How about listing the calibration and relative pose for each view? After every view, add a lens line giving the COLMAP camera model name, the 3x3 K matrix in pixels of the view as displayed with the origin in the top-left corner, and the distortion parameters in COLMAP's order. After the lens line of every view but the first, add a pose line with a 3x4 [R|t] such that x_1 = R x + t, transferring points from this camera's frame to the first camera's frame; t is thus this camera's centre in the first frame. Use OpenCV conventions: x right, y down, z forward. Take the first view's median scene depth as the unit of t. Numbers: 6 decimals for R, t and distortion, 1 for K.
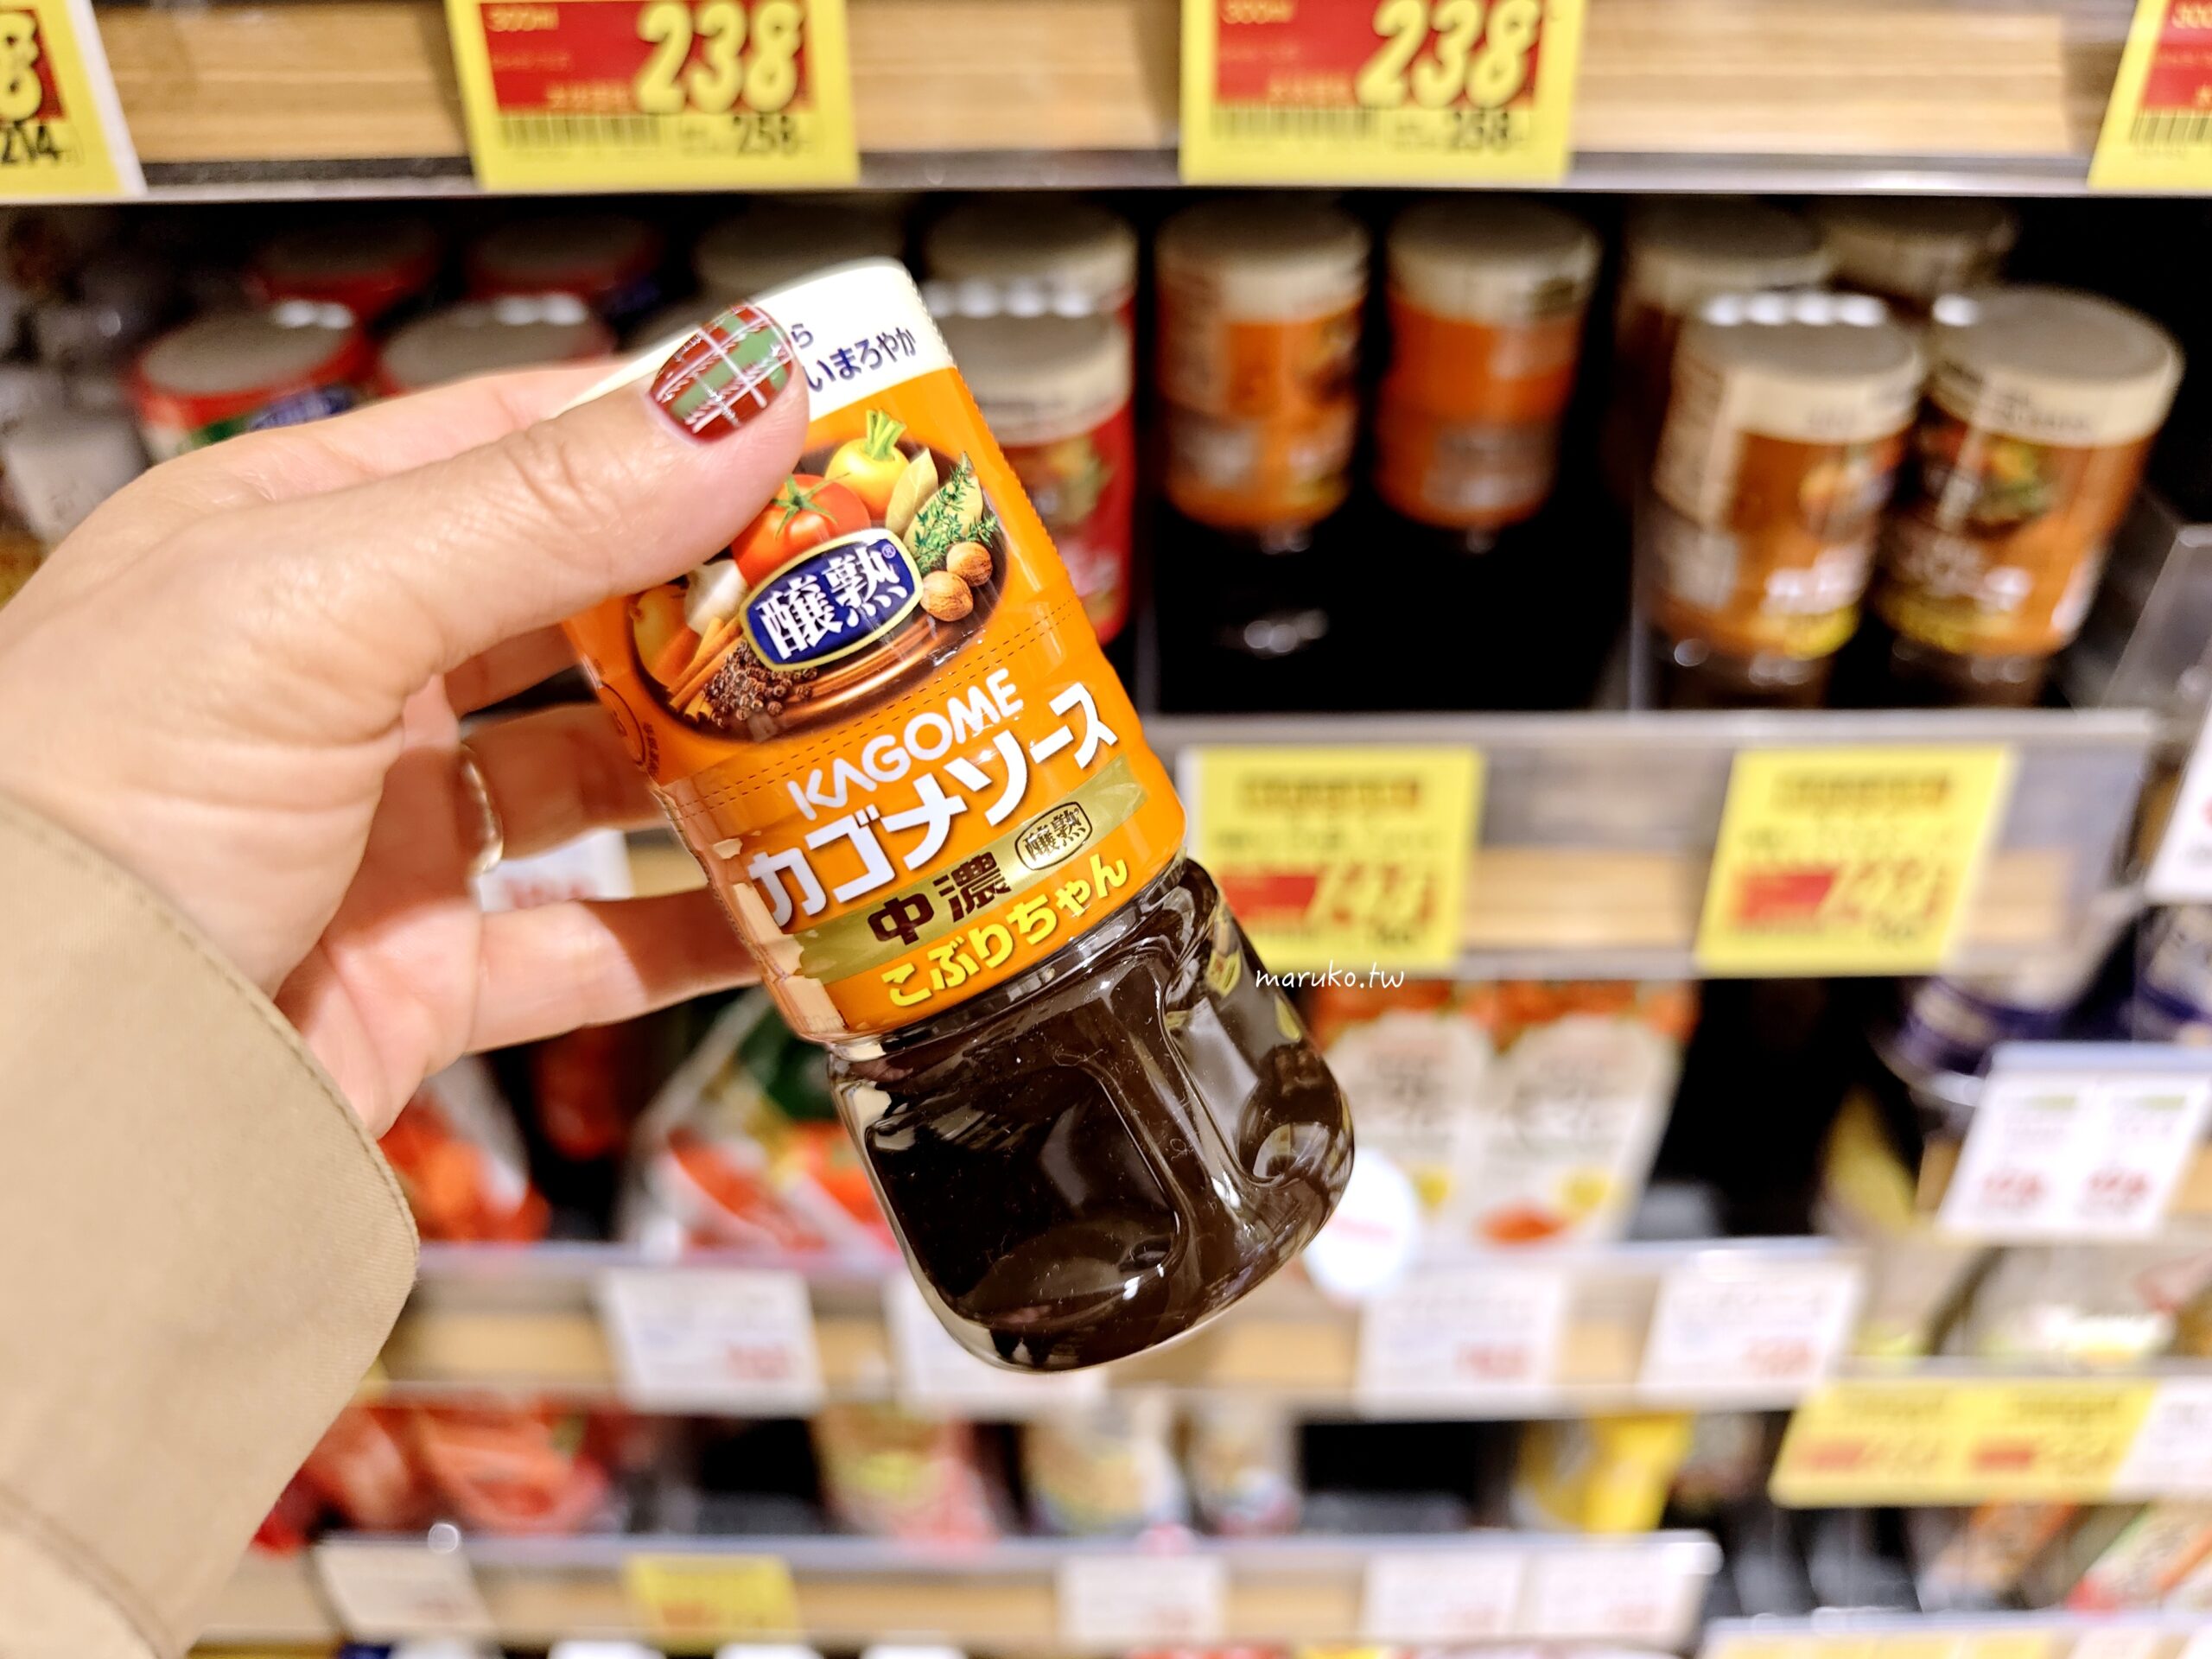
lens RADIAL K [[1725.1, 0, 1119.7], [0, 1725.1, 830.7], [0, 0, 1]] dist [-0.111262, 0.069947]
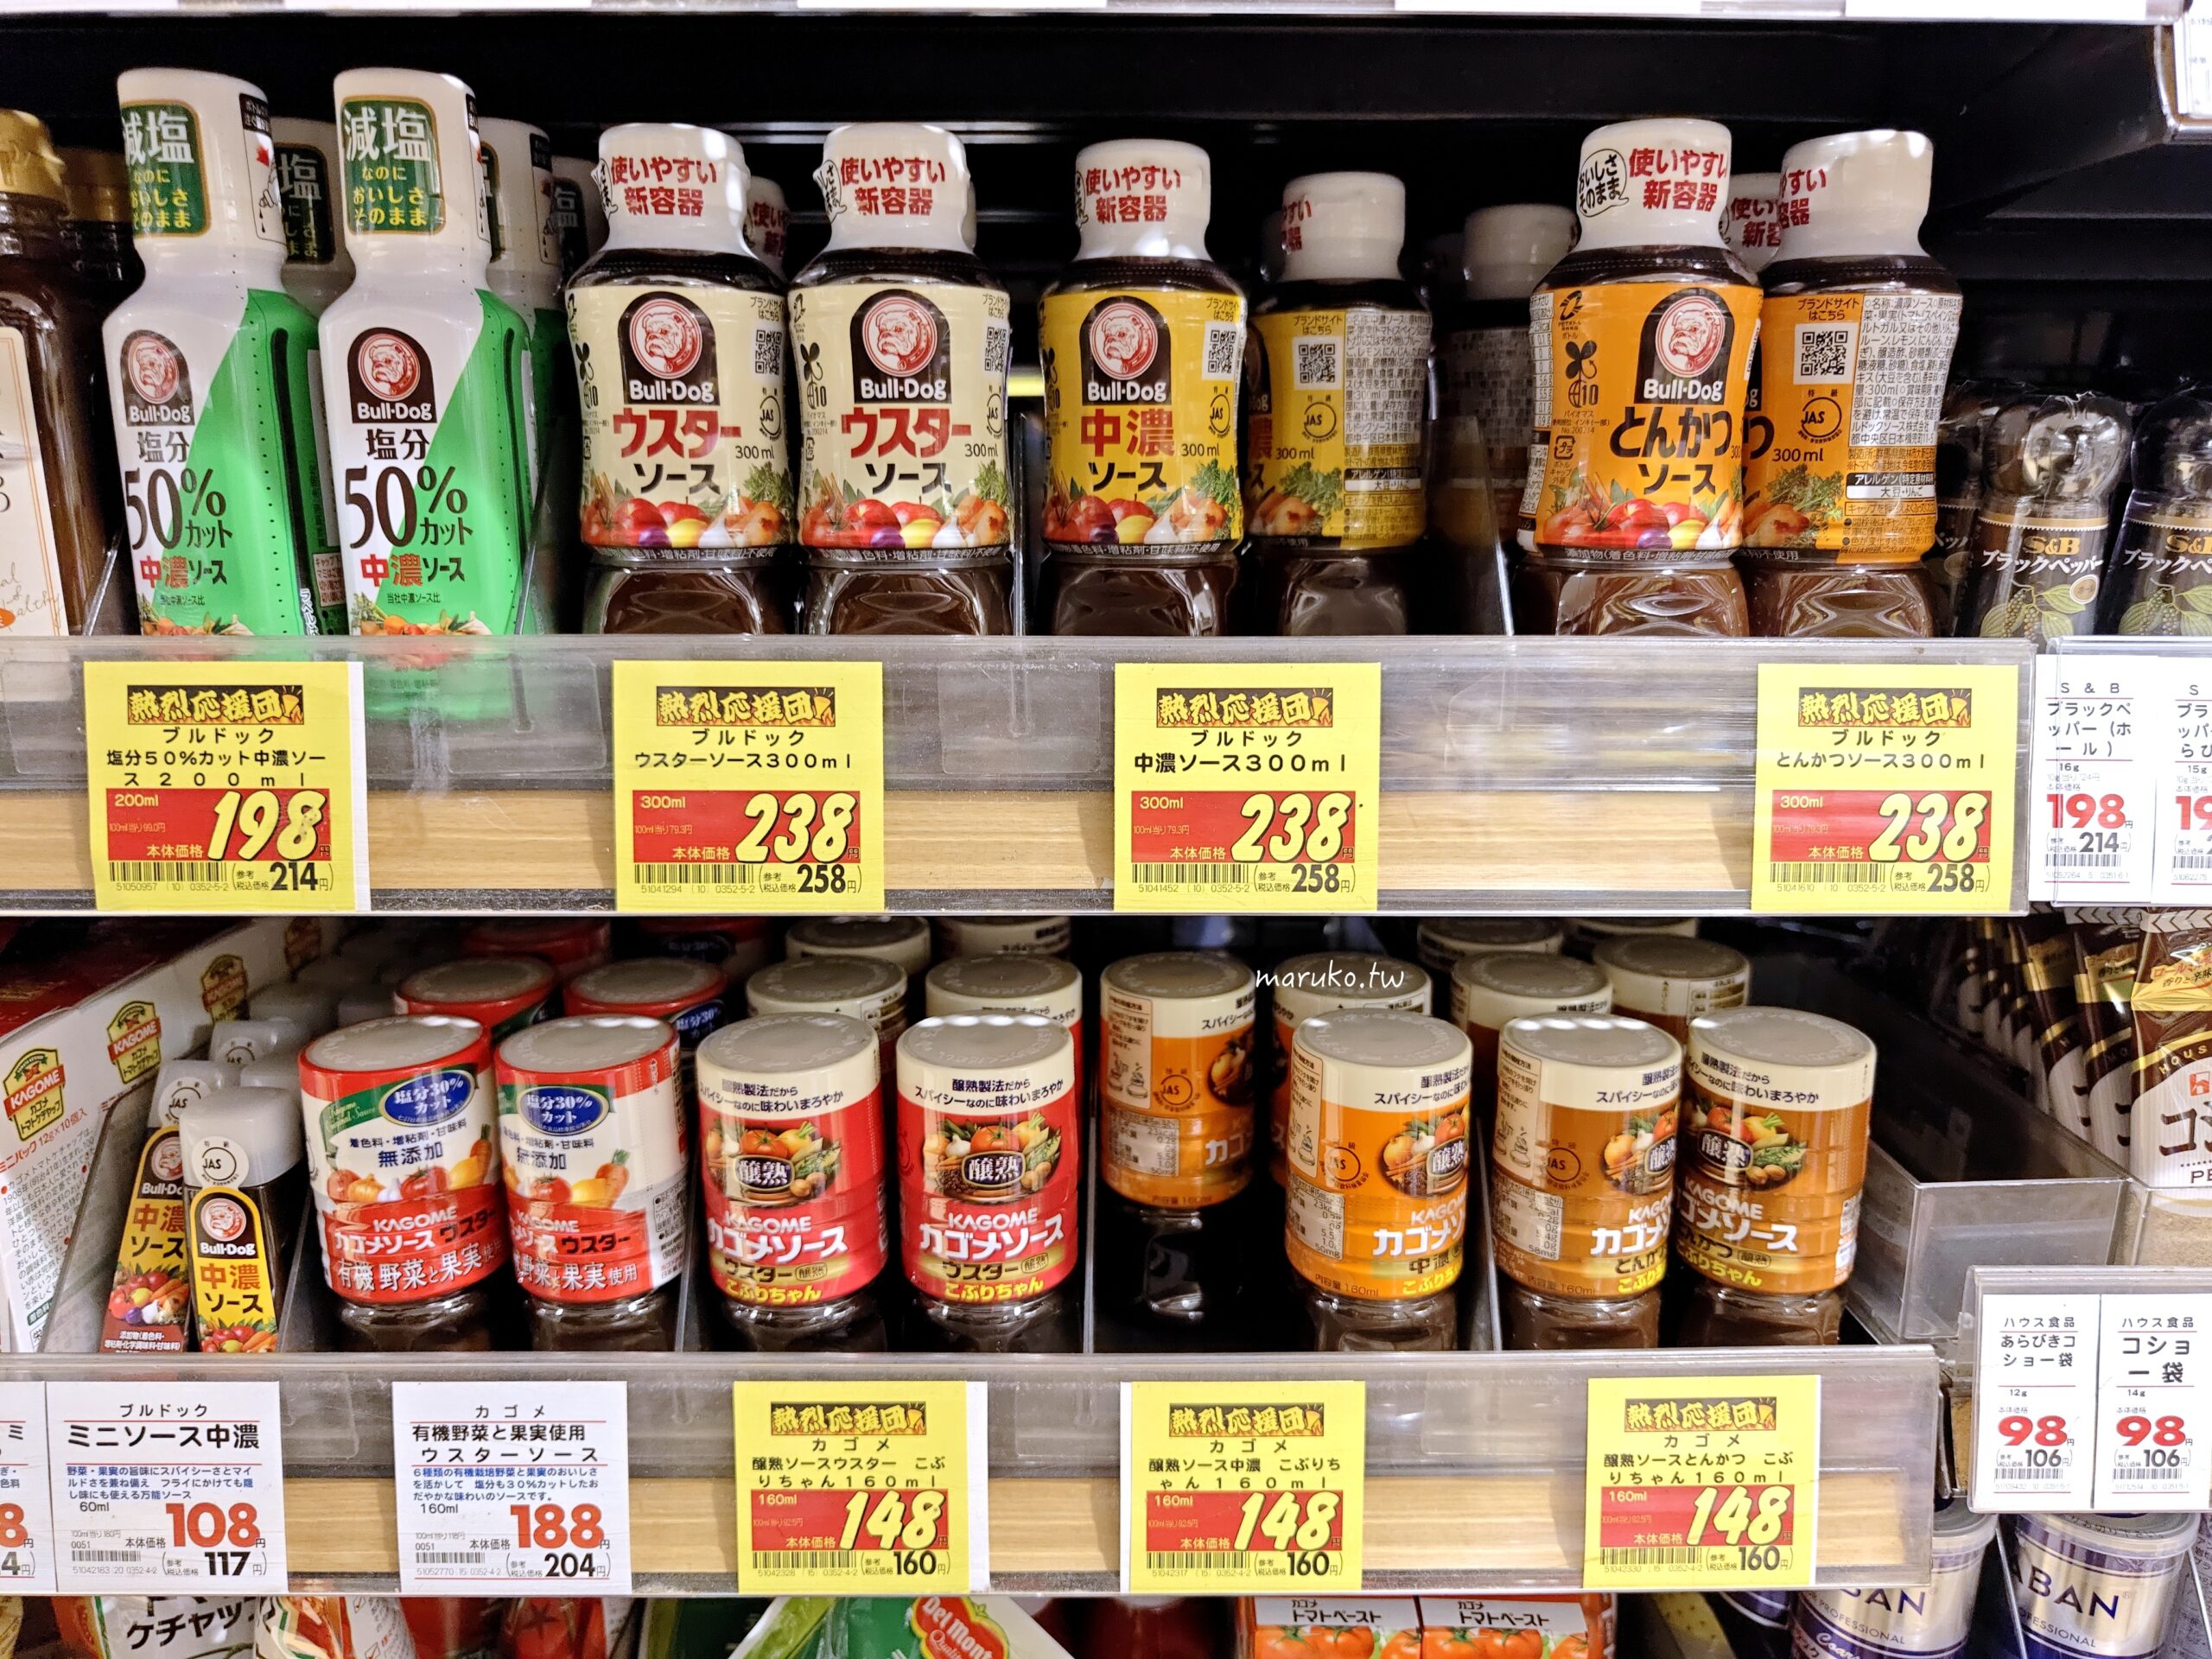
lens RADIAL K [[1725.1, 0, 1119.7], [0, 1725.1, 830.7], [0, 0, 1]] dist [-0.111262, 0.069947]
pose [[0.999875, 0.006940, 0.014185, 0.017187], [0.000453, 0.885297, -0.465026, 0.177316], [-0.015785, 0.464974, 0.885183, -0.244865]]
